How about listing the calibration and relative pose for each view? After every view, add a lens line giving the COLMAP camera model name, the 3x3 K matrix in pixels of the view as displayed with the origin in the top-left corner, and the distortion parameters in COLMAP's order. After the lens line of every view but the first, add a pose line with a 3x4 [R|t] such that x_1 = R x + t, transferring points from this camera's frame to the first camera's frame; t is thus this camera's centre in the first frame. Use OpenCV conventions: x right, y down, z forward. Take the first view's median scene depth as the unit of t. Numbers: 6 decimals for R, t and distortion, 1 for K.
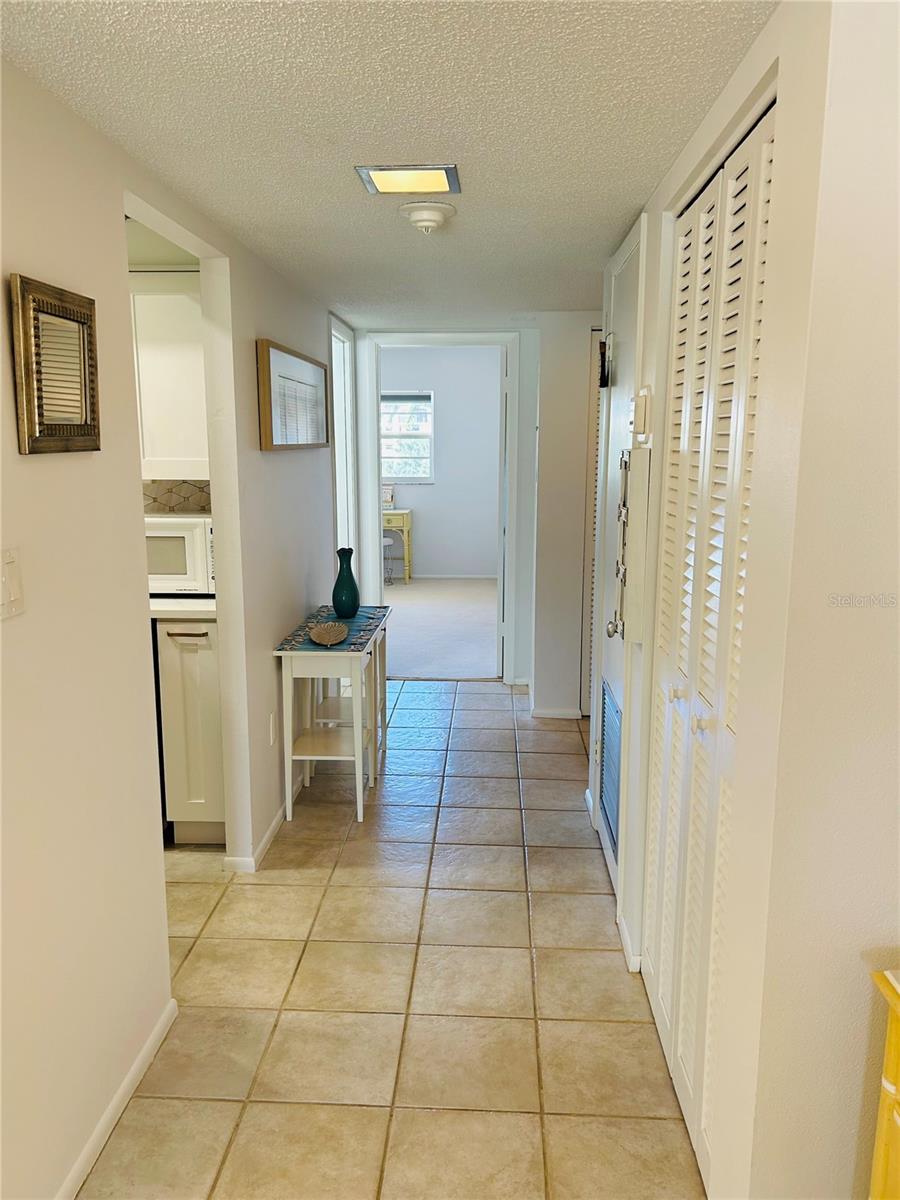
lens RADIAL K [[898.6, 0, 443.8], [0, 898.6, 595.5], [0, 0, 1]] dist [0.042251, -0.046336]
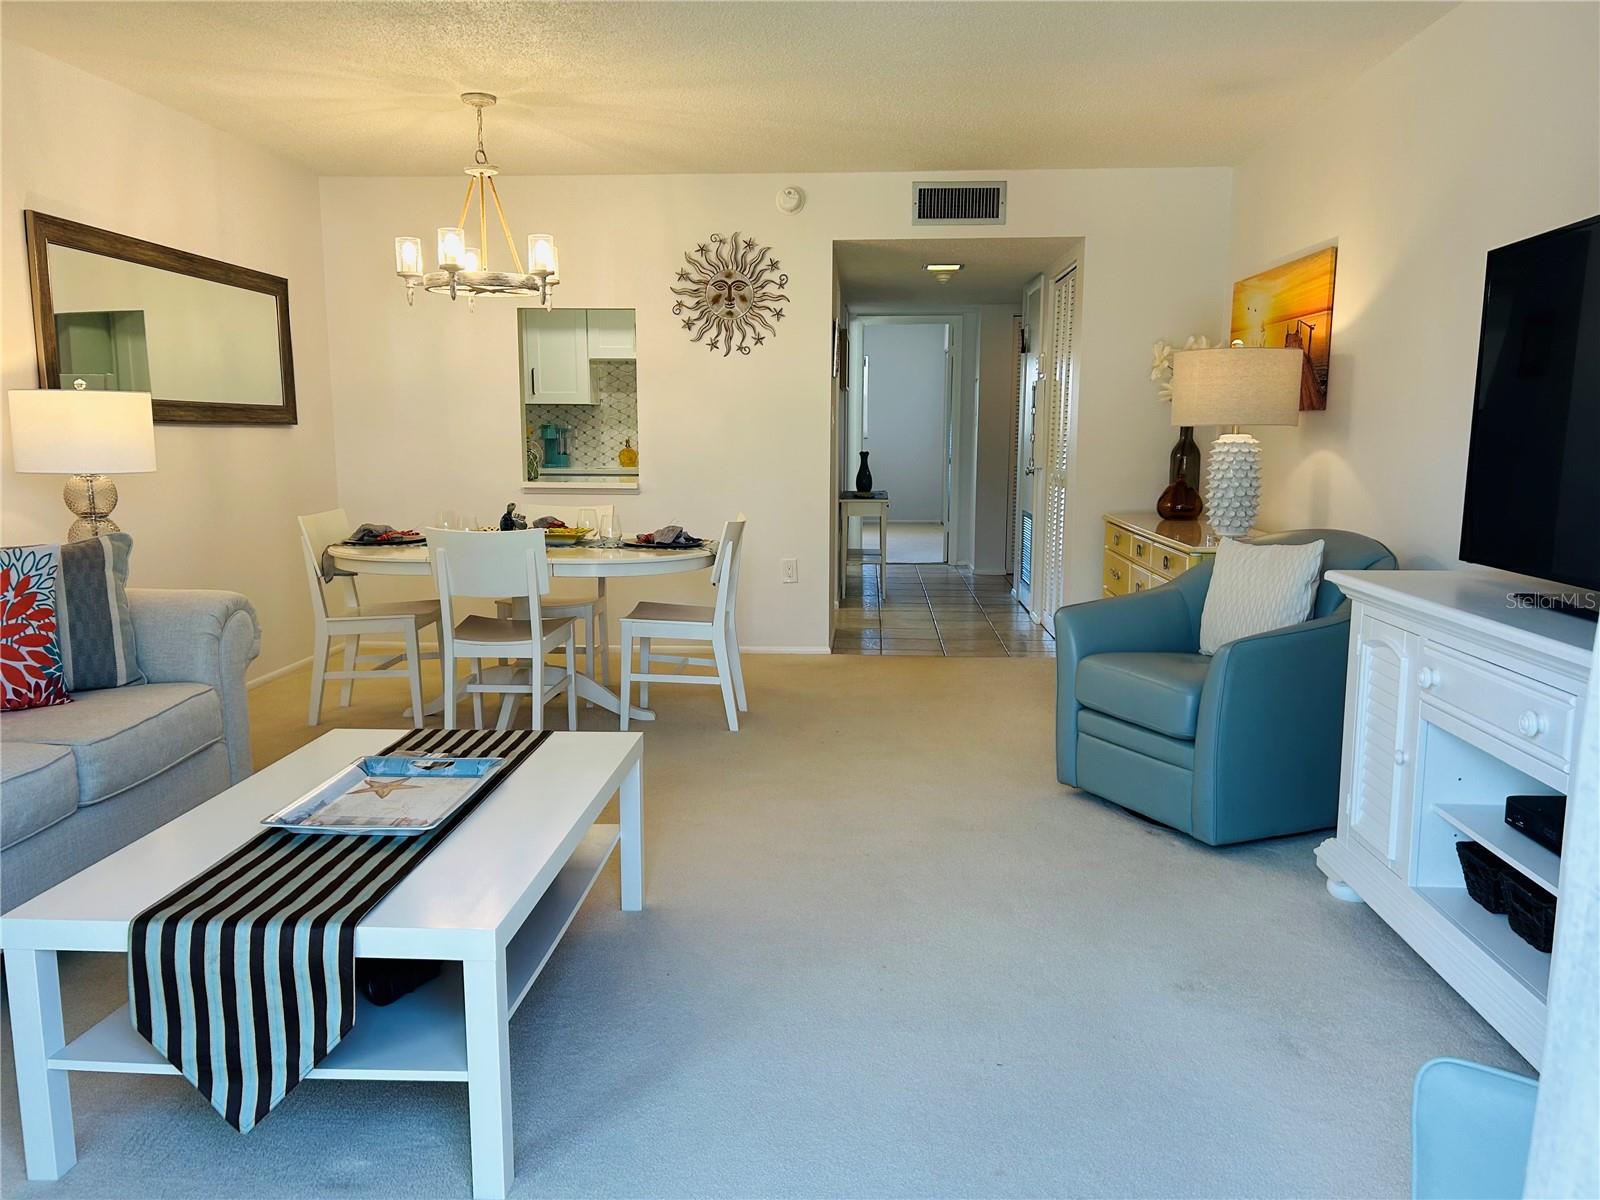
lens RADIAL K [[1198.1, 0, 800.9], [0, 1198.1, 611.2], [0, 0, 1]] dist [0.042251, -0.046336]
pose [[0.999989, -0.003752, 0.002877, -0.308131], [0.003789, 0.999908, -0.013063, 0.353142], [-0.002828, 0.013073, 0.999911, -1.562909]]
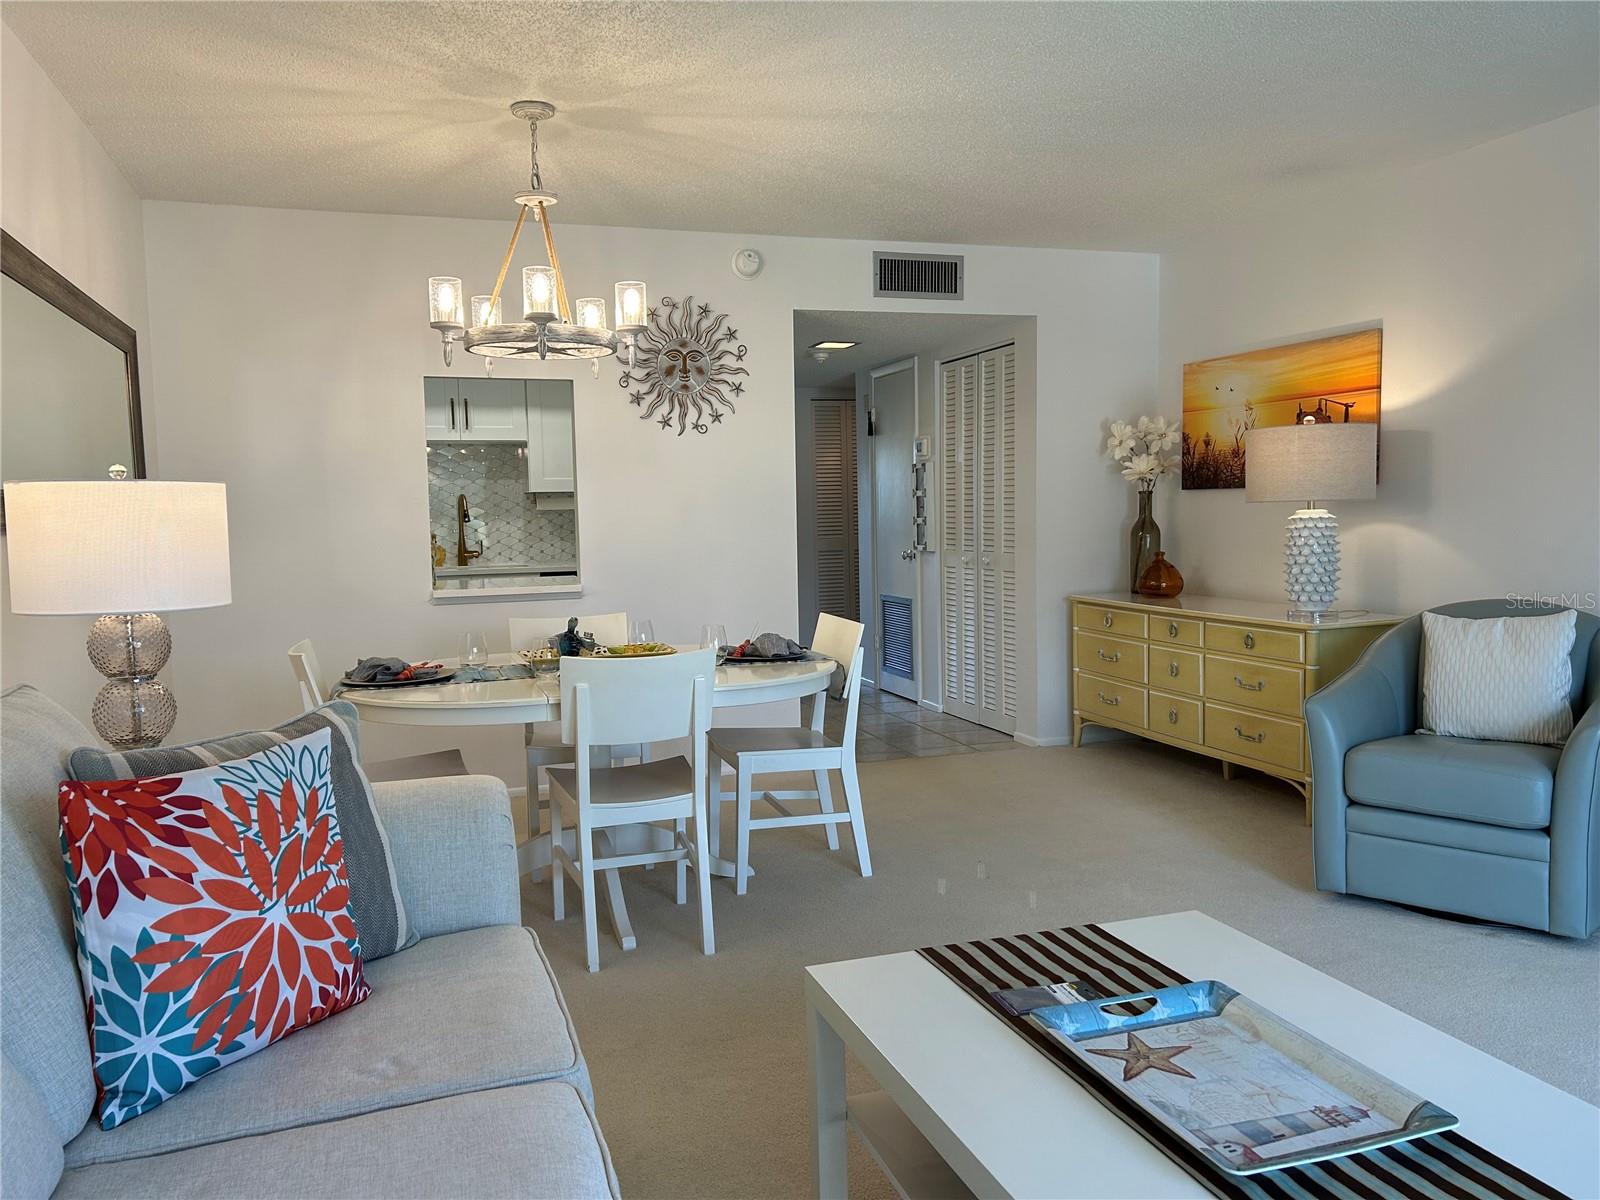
lens RADIAL K [[1198.1, 0, 803.2], [0, 1198.1, 601.9], [0, 0, 1]] dist [0.042251, -0.046336]
pose [[0.928202, -0.054440, 0.368073, -0.893089], [0.087950, 0.993307, -0.074876, 0.287842], [-0.361533, 0.101872, 0.926777, -1.224801]]
